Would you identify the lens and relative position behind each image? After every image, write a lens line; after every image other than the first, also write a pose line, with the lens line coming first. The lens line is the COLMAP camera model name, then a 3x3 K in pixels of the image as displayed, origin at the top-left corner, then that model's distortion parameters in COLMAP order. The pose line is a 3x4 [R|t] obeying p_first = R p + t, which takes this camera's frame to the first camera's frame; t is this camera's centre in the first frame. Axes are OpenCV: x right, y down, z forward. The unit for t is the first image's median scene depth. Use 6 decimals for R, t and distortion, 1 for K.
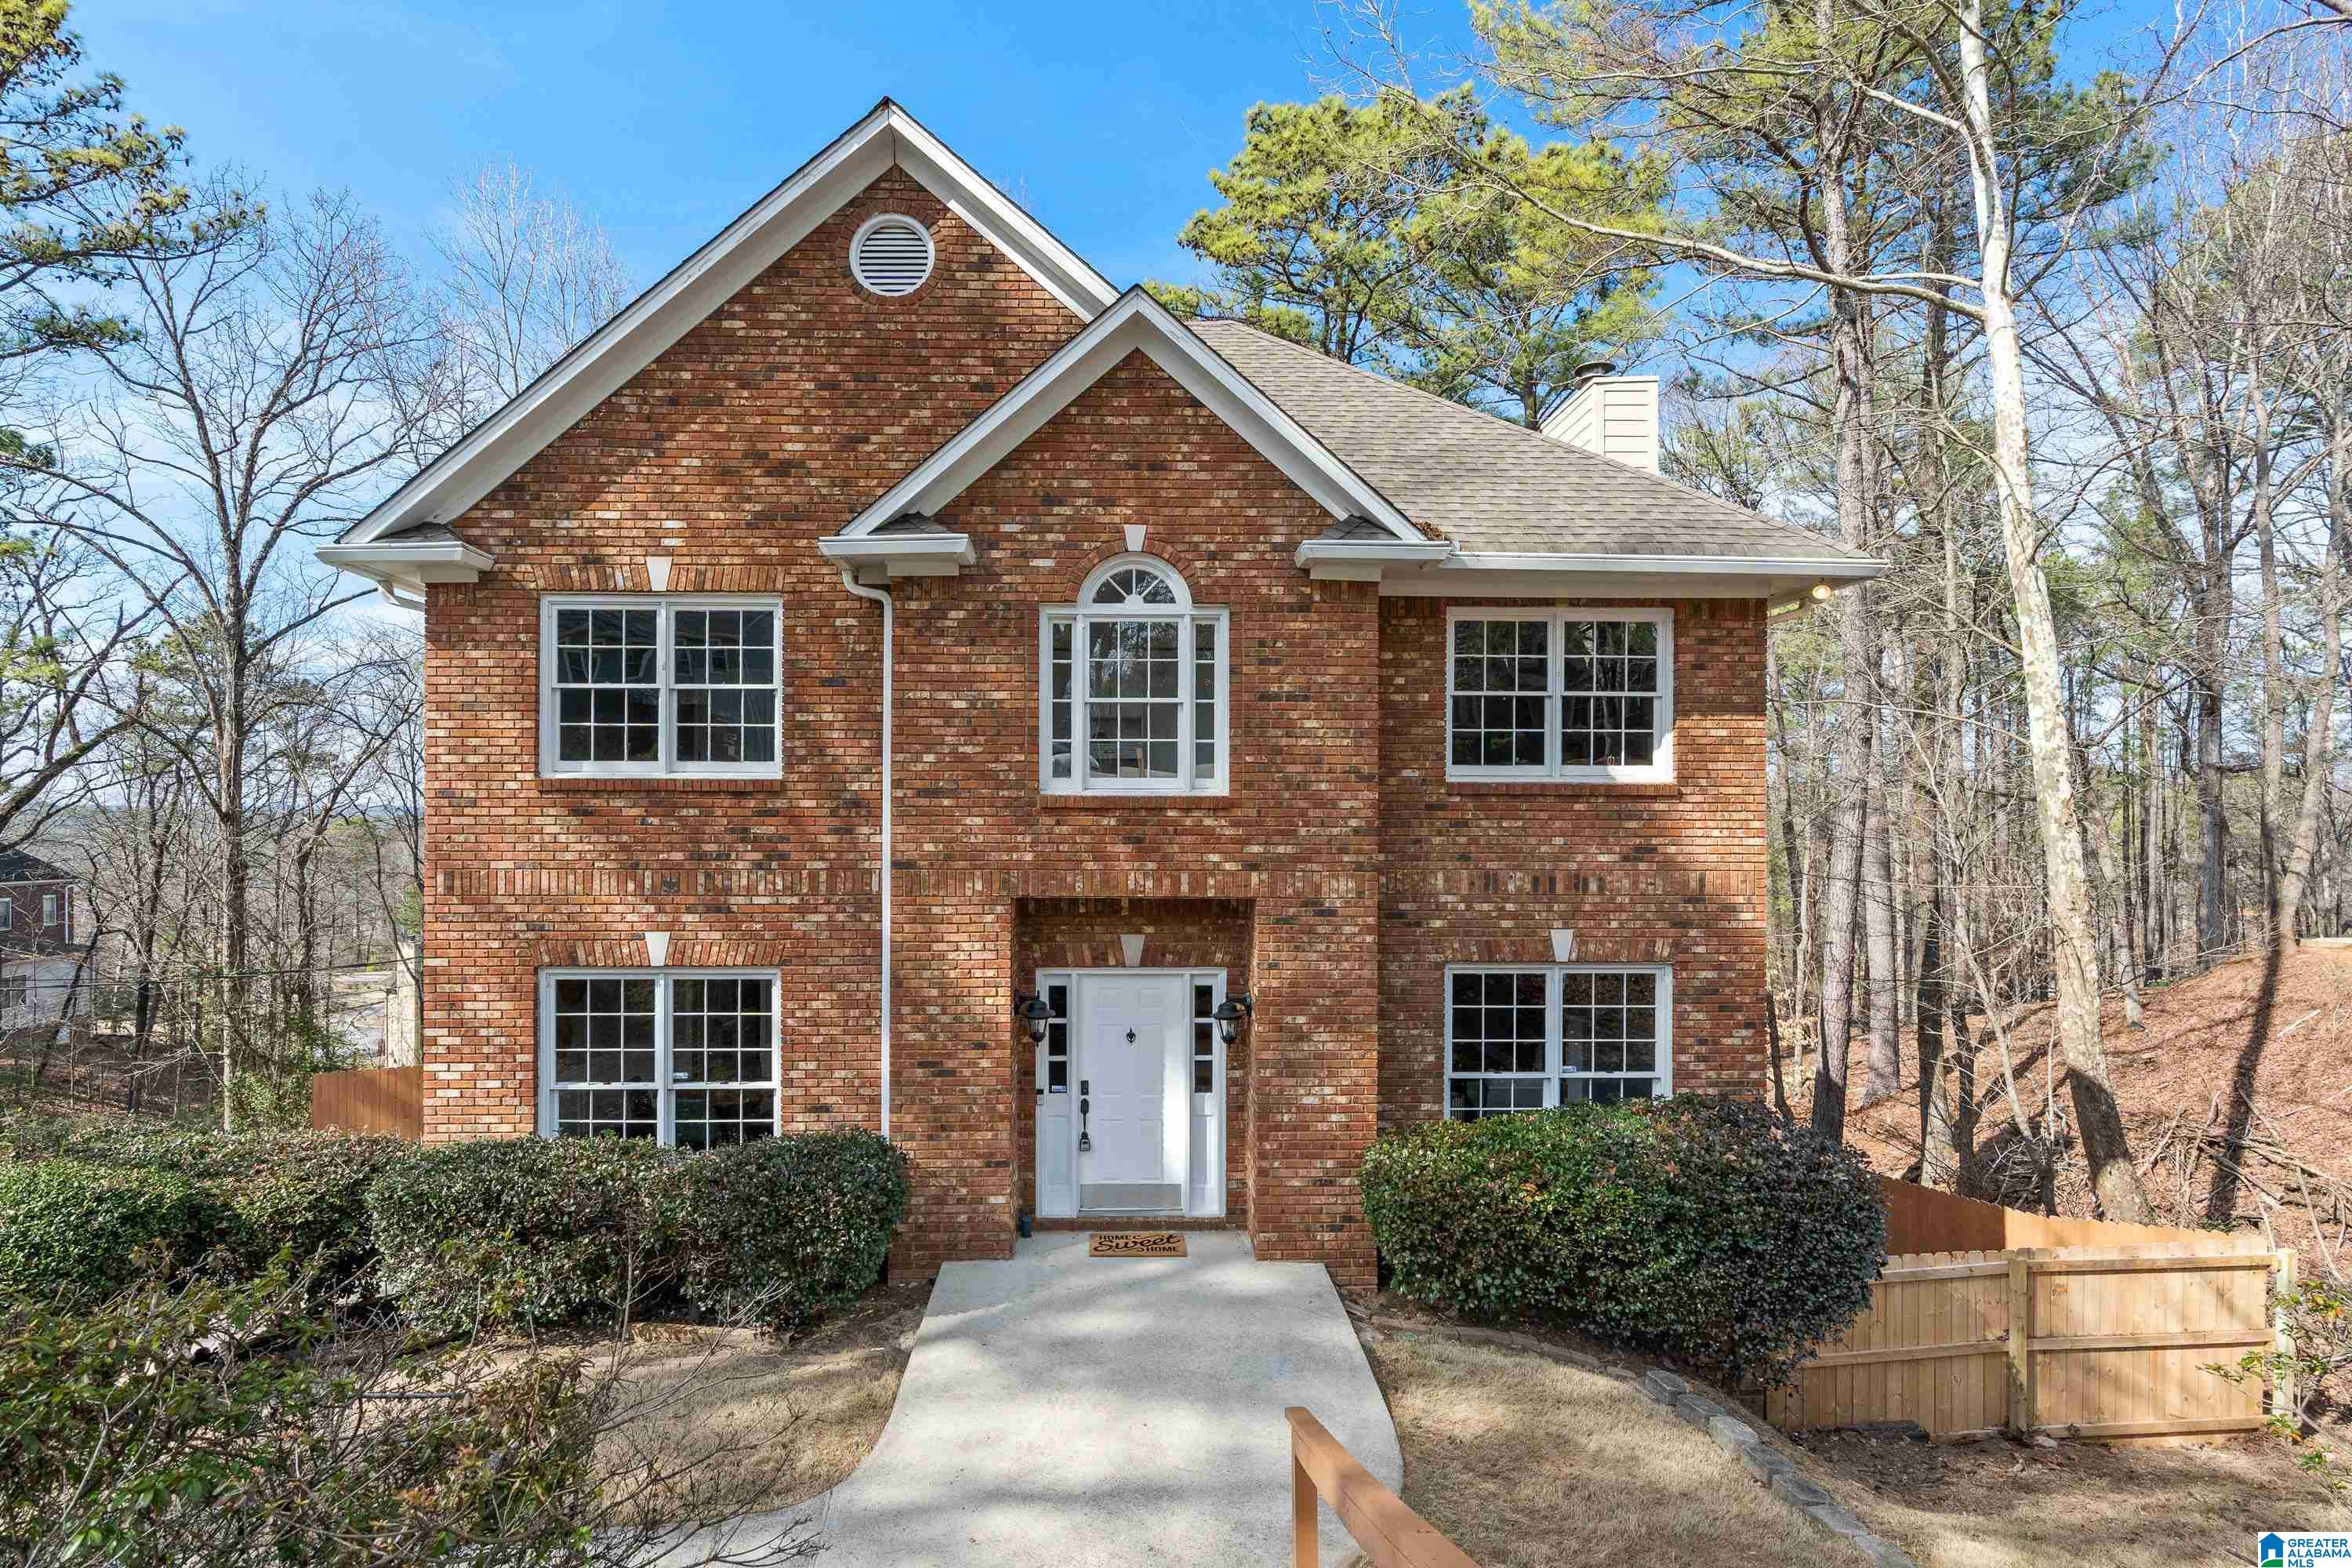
lens RADIAL K [[1066.2, 0, 1176.0], [0, 1066.2, 784.0], [0, 0, 1]] dist [-0.005687, 0.000834]
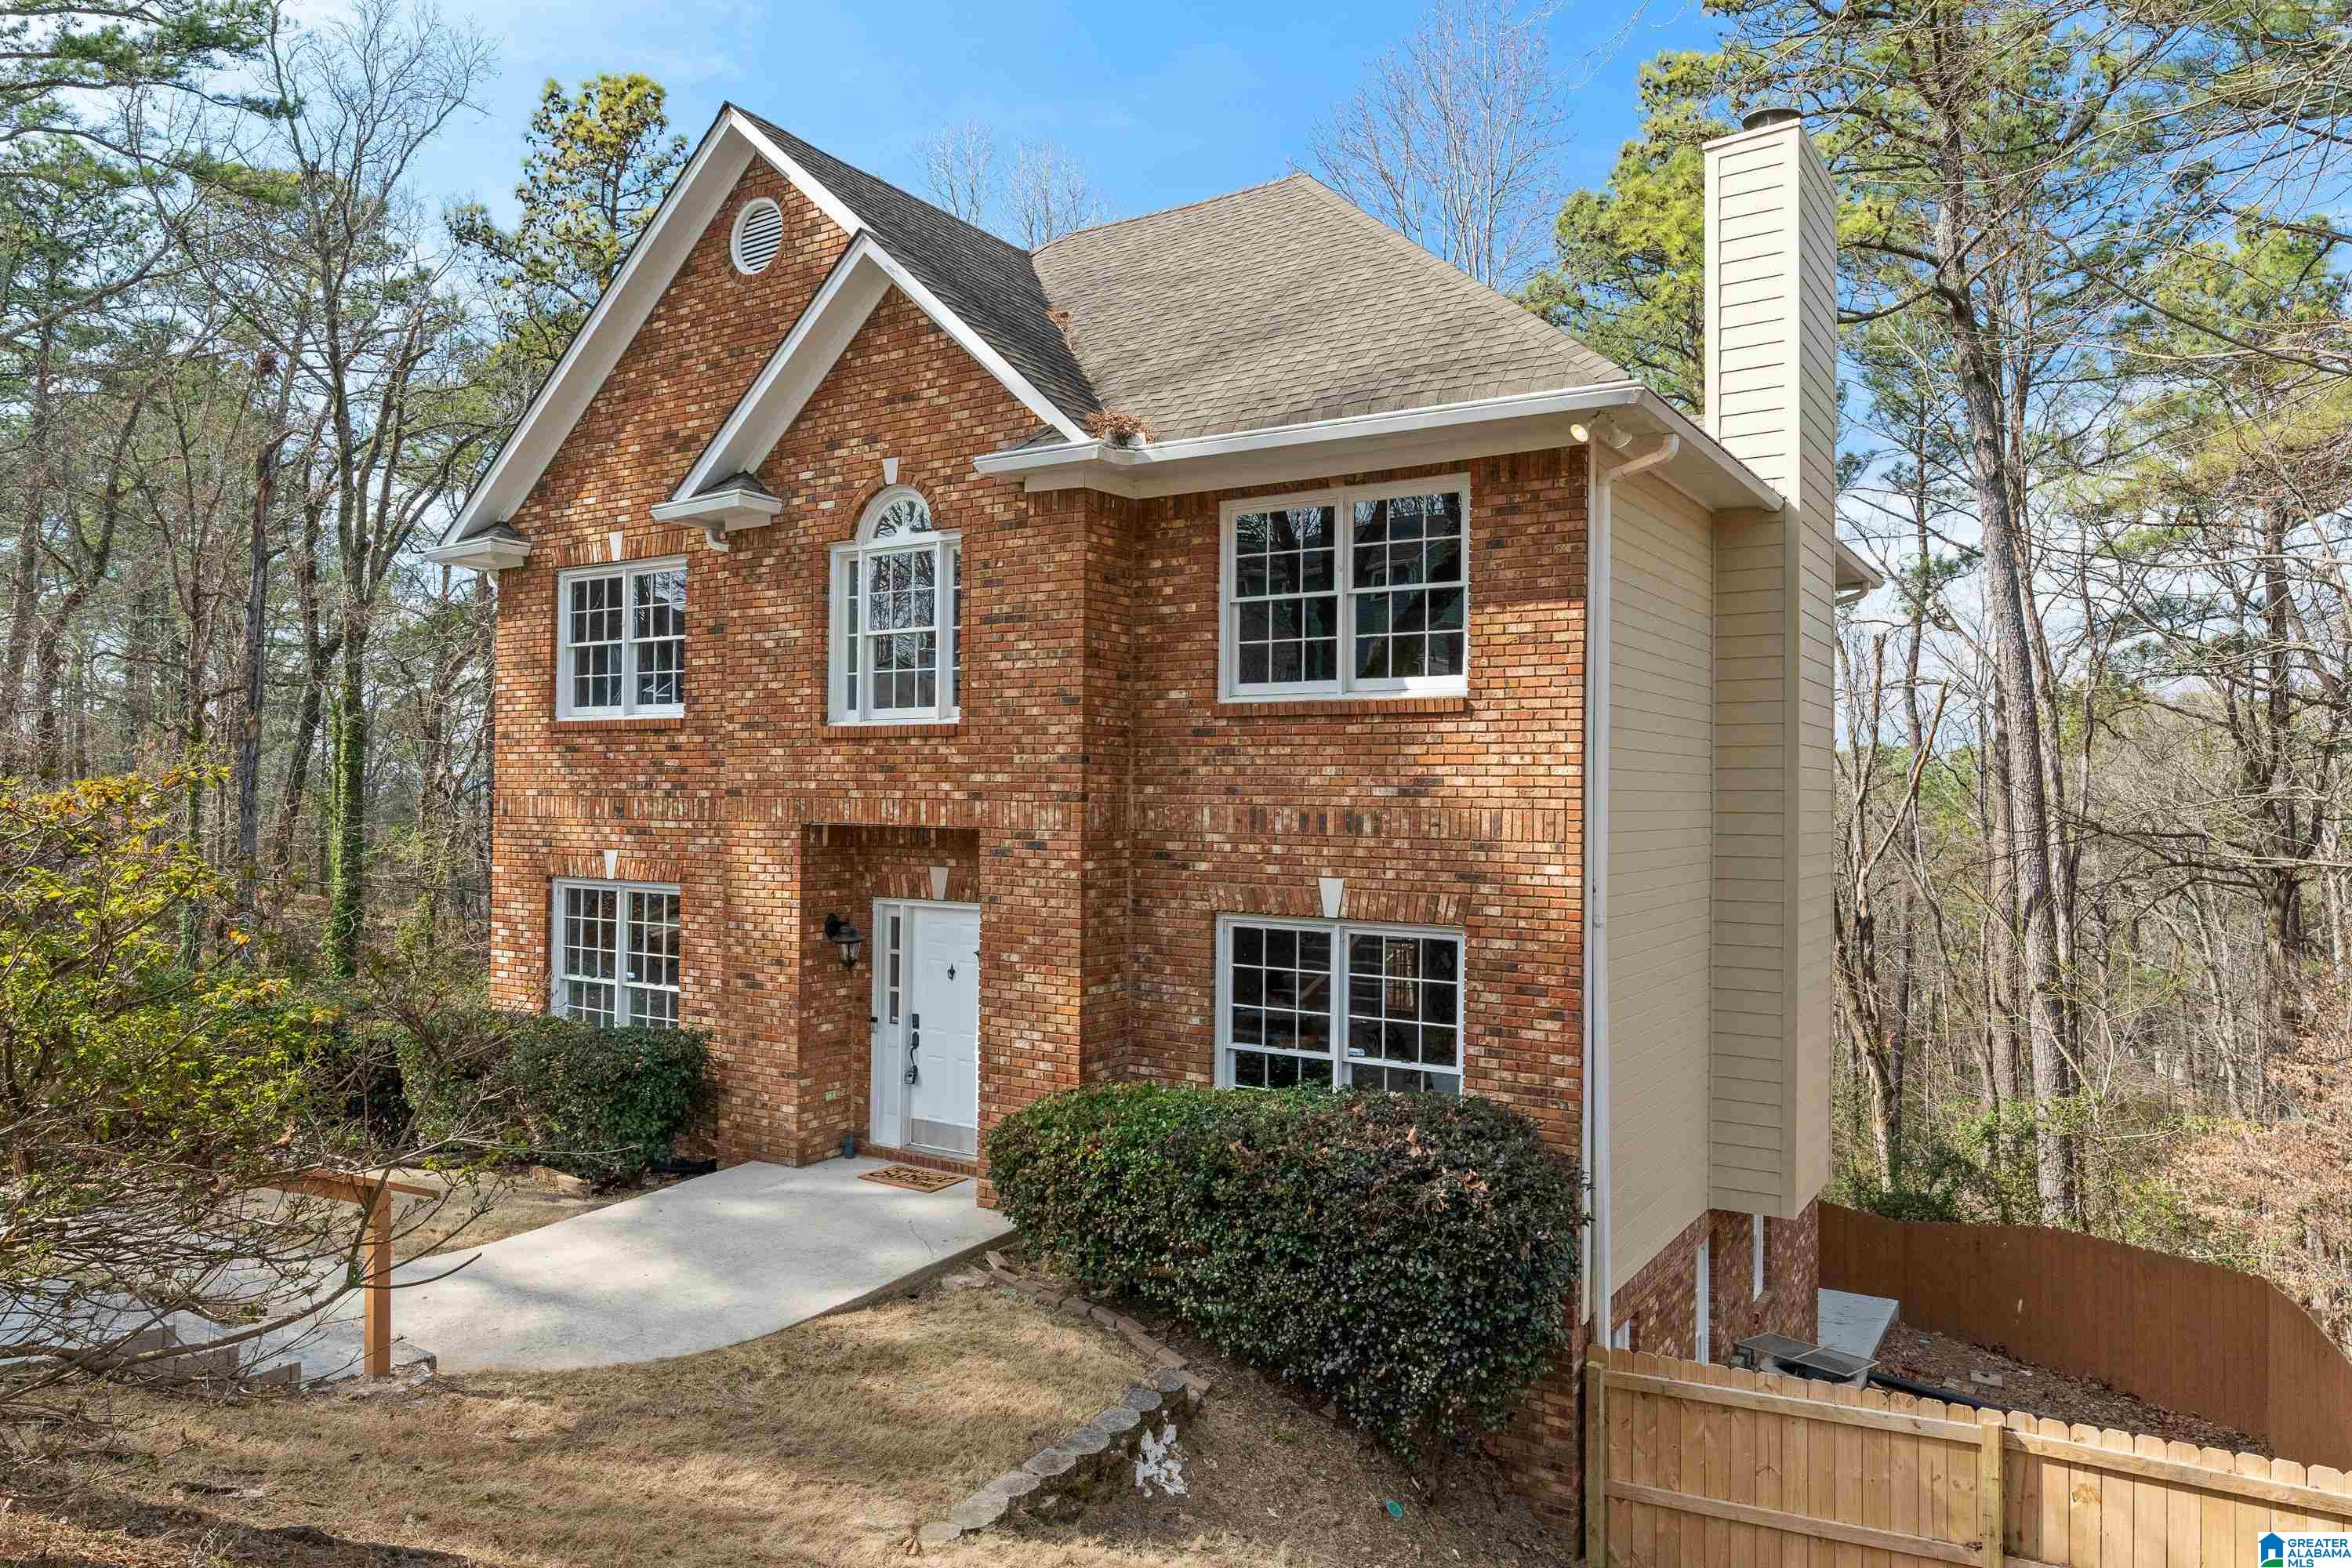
lens RADIAL K [[1468.6, 0, 1271.3], [0, 1468.6, 711.7], [0, 0, 1]] dist [0.001036, 0.000399]
pose [[0.844515, -0.026847, -0.534858, 0.994766], [0.014351, 0.999518, -0.027511, 0.041052], [0.535339, 0.015558, 0.844494, 0.016909]]
